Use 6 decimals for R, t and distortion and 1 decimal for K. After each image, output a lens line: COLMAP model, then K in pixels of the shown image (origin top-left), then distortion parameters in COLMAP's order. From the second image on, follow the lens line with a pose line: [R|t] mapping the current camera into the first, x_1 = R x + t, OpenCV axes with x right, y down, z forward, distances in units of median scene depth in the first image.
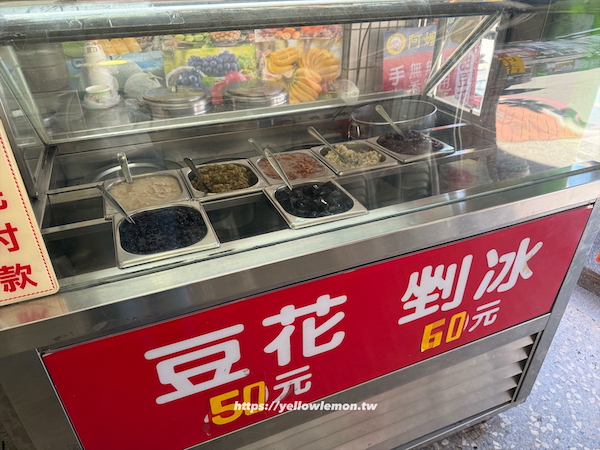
lens RADIAL K [[419.2, 0, 297.2], [0, 419.2, 225.8], [0, 0, 1]] dist [0.018979, -0.025347]
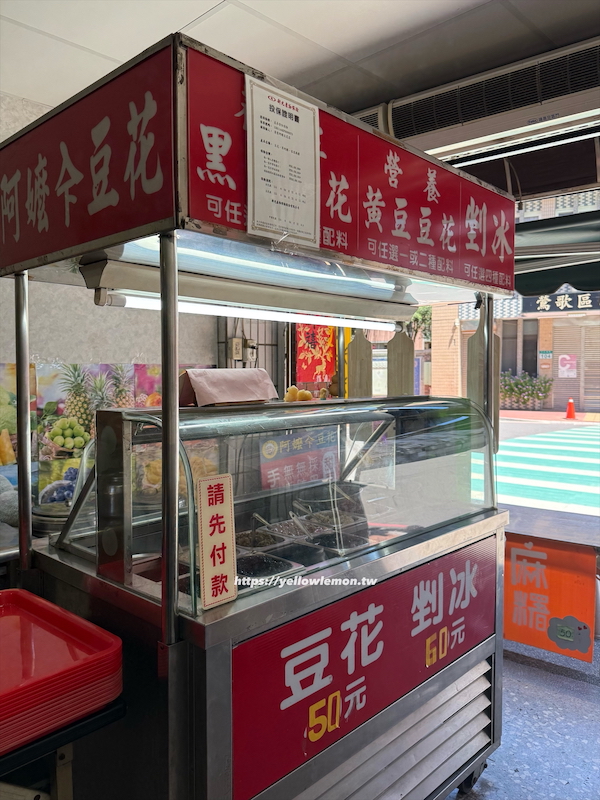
lens RADIAL K [[628.4, 0, 298.3], [0, 628.4, 398.7], [0, 0, 1]] dist [-0.055794, 0.022831]
pose [[0.909370, -0.014940, 0.415720, -0.889268], [0.215943, 0.871111, -0.441060, 0.388767], [-0.355549, 0.490858, 0.795389, -0.761928]]
